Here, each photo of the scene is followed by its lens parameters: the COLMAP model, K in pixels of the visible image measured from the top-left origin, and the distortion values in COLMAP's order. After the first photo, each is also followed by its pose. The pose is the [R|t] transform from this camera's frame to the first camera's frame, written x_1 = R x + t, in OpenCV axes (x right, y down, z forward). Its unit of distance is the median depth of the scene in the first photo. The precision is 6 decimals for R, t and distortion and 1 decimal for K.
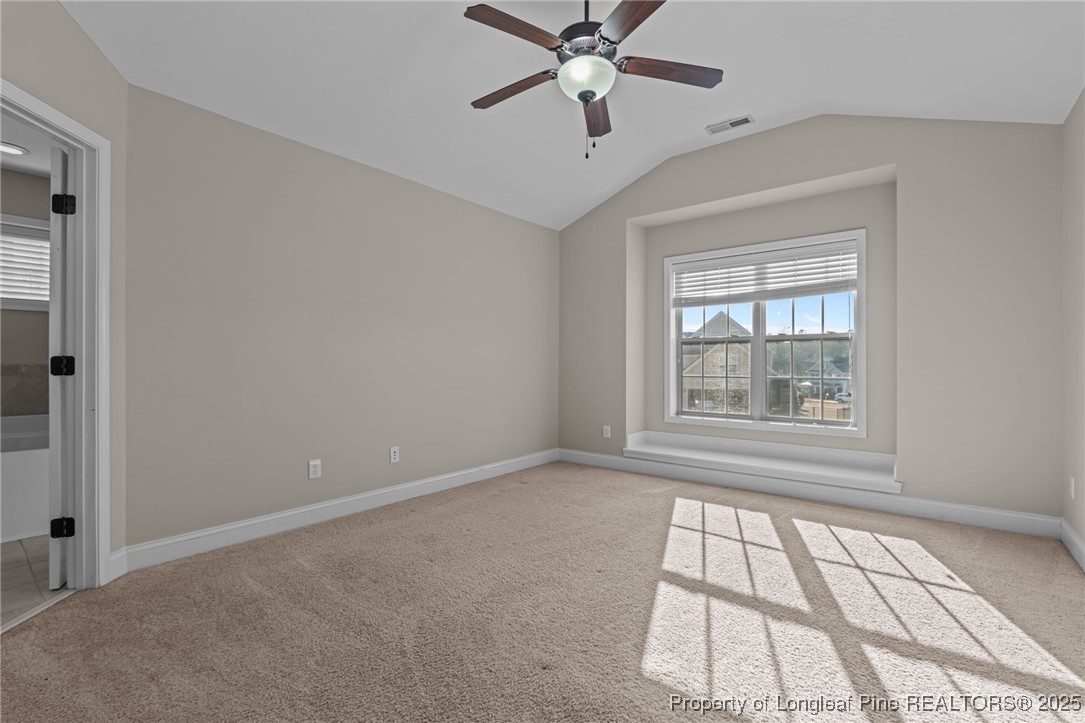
lens RADIAL K [[515.6, 0, 529.1], [0, 515.6, 362.3], [0, 0, 1]] dist [-0.003343, -0.000540]
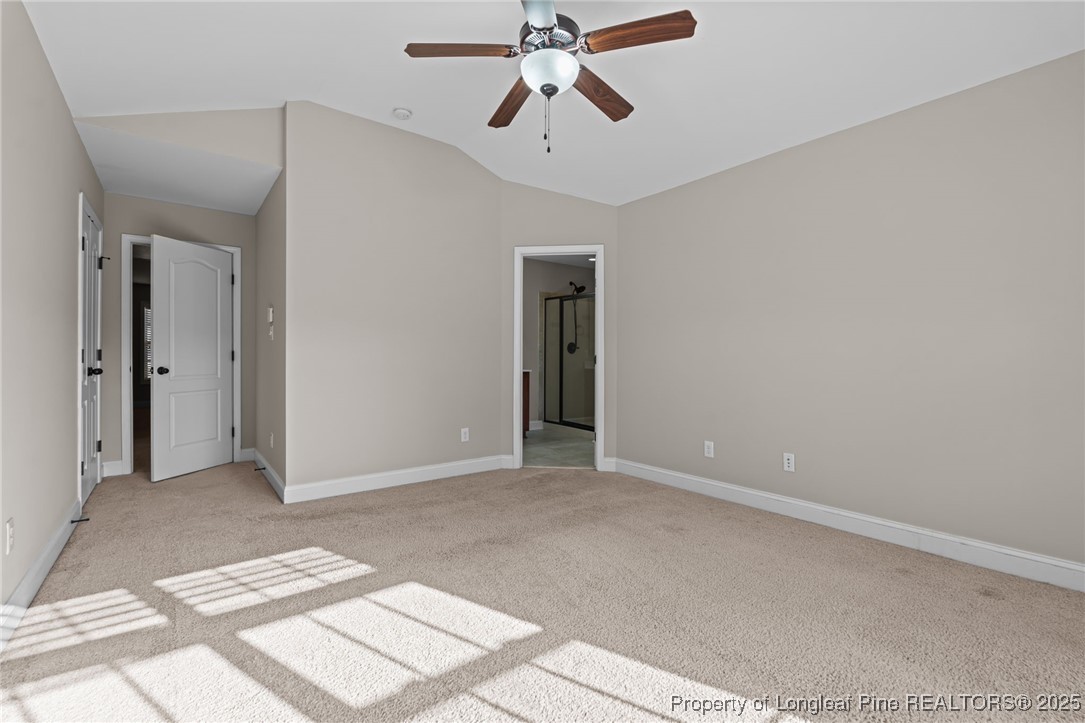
lens RADIAL K [[472.9, 0, 538.2], [0, 472.9, 358.9], [0, 0, 1]] dist [-0.012188, -0.000231]
pose [[-0.222571, 0.007870, -0.974885, 0.903801], [-0.002301, 0.999960, 0.008598, -0.012575], [0.974914, 0.004156, -0.222544, 1.063759]]
